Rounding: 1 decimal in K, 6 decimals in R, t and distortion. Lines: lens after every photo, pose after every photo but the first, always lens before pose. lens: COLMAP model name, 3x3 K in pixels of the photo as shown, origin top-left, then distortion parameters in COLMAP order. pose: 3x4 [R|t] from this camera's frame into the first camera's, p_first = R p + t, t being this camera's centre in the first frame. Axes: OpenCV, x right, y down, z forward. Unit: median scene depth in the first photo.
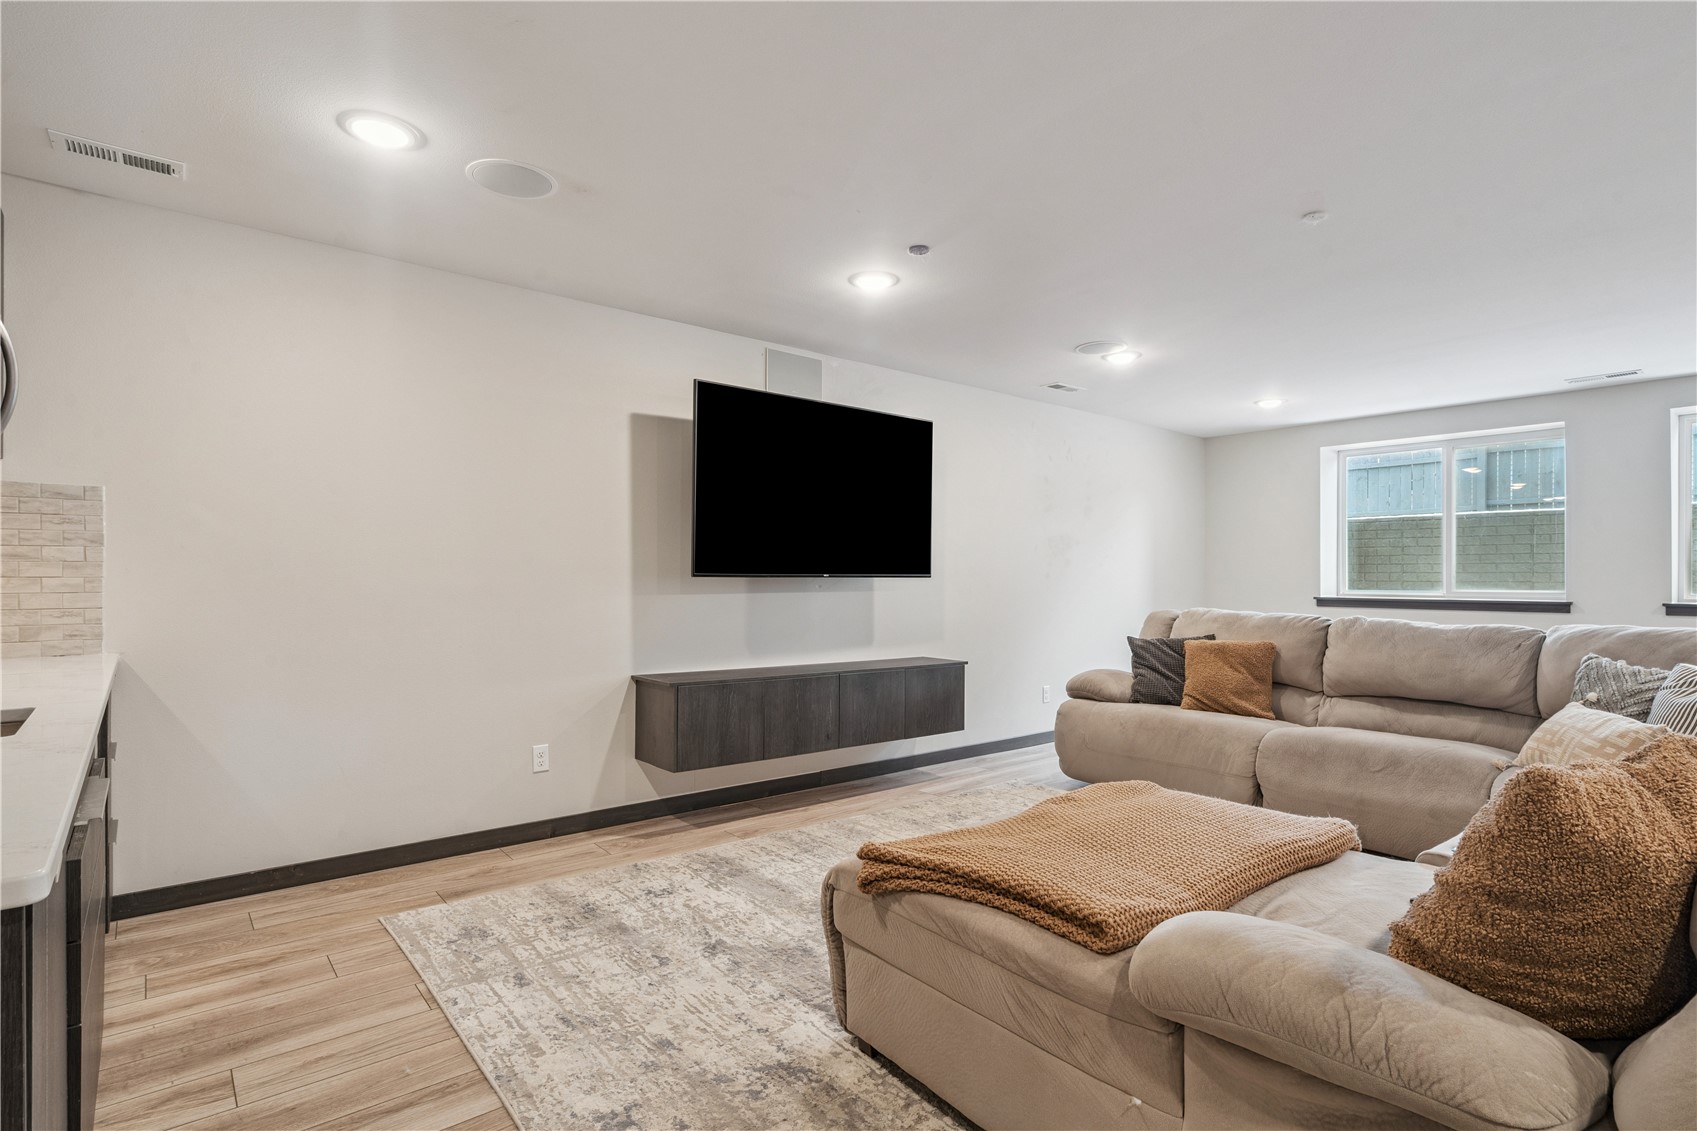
lens RADIAL K [[847.7, 0, 846.1], [0, 847.7, 578.0], [0, 0, 1]] dist [-0.000006, -0.000384]
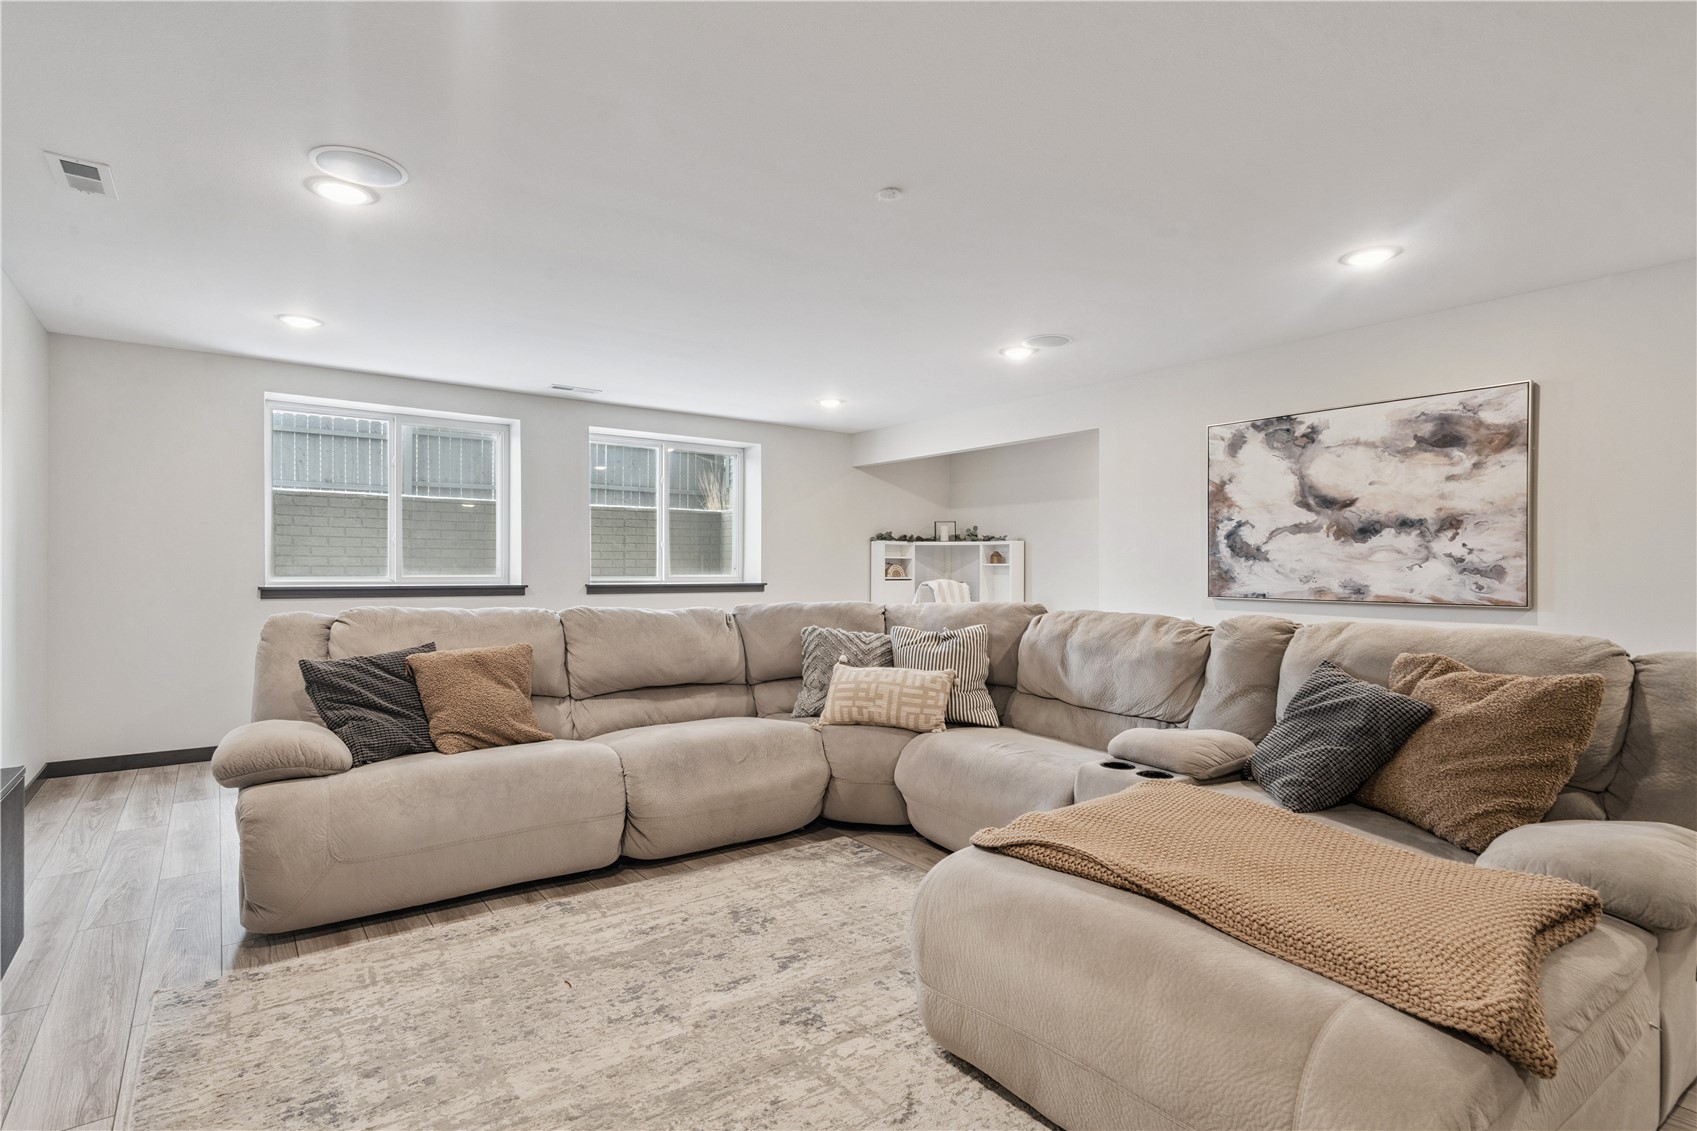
lens RADIAL K [[847.7, 0, 845.8], [0, 847.7, 562.0], [0, 0, 1]] dist [-0.000006, -0.000384]
pose [[0.046941, 0.004363, 0.998888, -0.256915], [-0.005957, 0.999974, -0.004087, 0.000203], [-0.998880, -0.005759, 0.046966, 0.615168]]
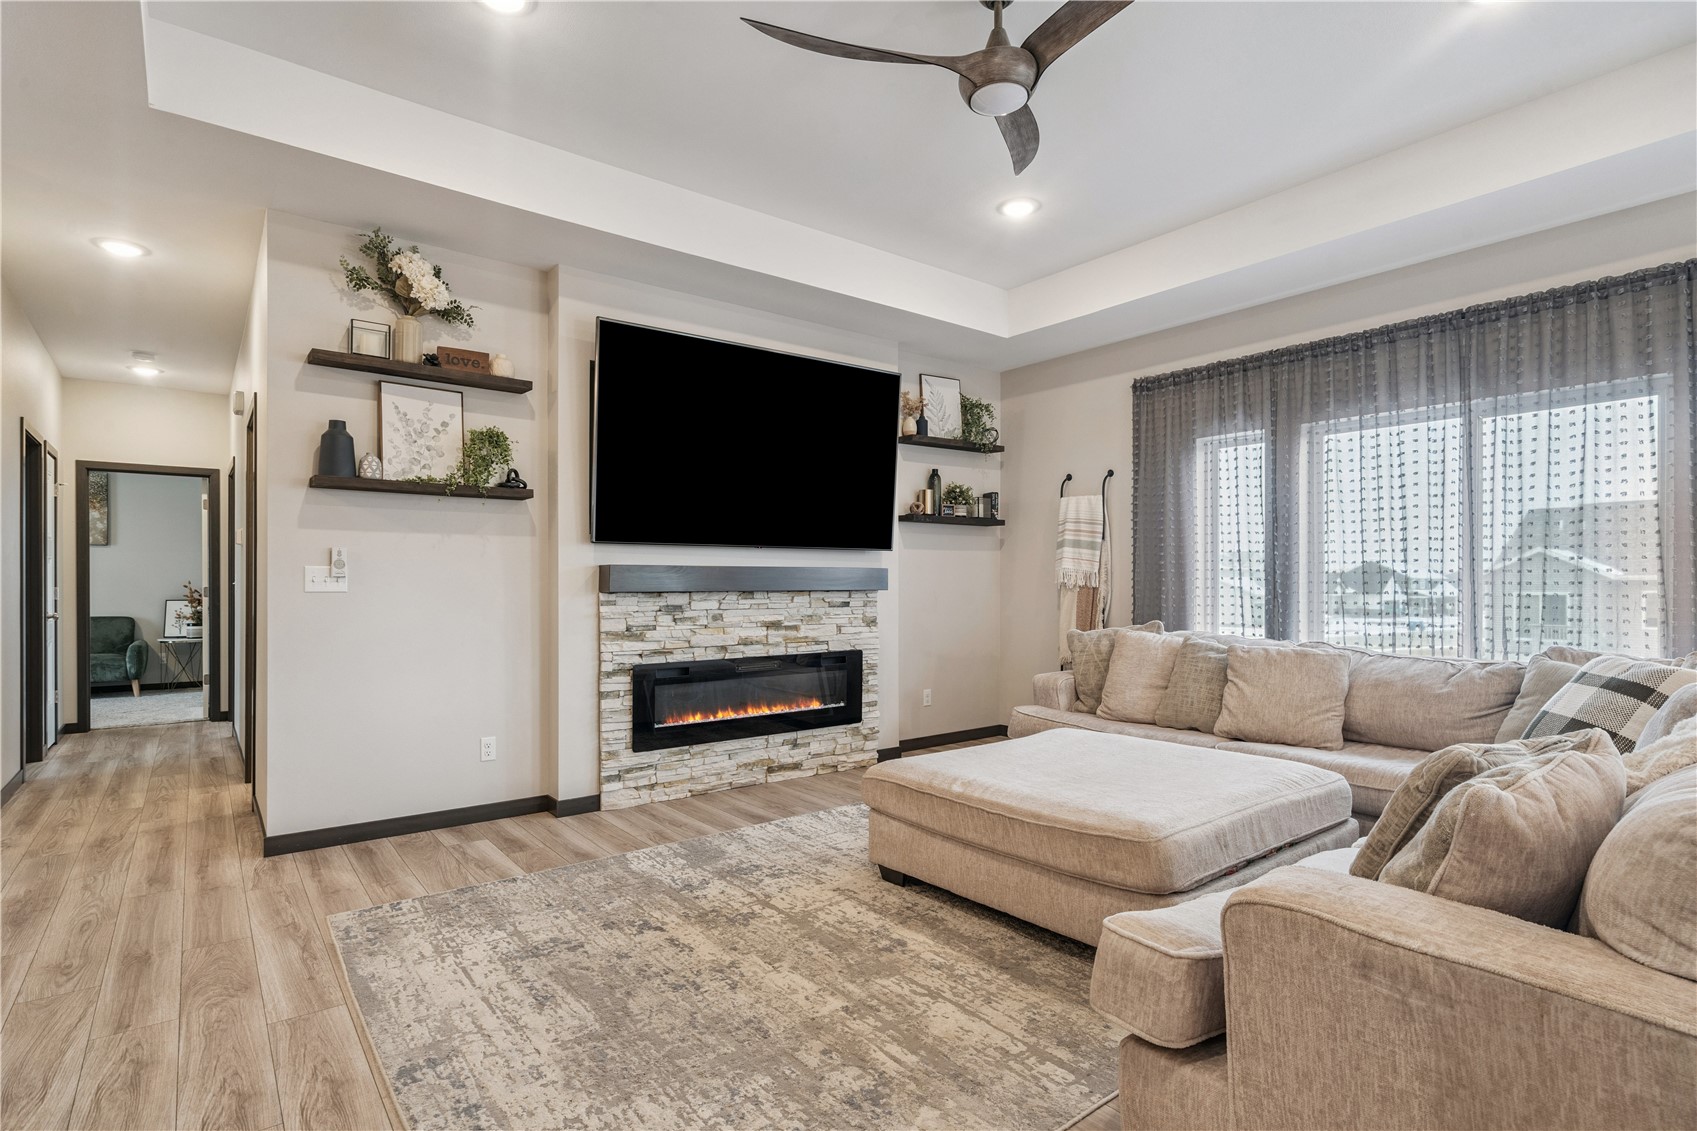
lens RADIAL K [[847.7, 0, 855.3], [0, 847.7, 574.0], [0, 0, 1]] dist [-0.000006, -0.000384]
pose [[-0.999878, 0.011665, -0.010433, 0.123036], [0.011789, 0.999860, -0.011860, 0.008029], [0.010293, -0.011981, -0.999875, 1.263330]]
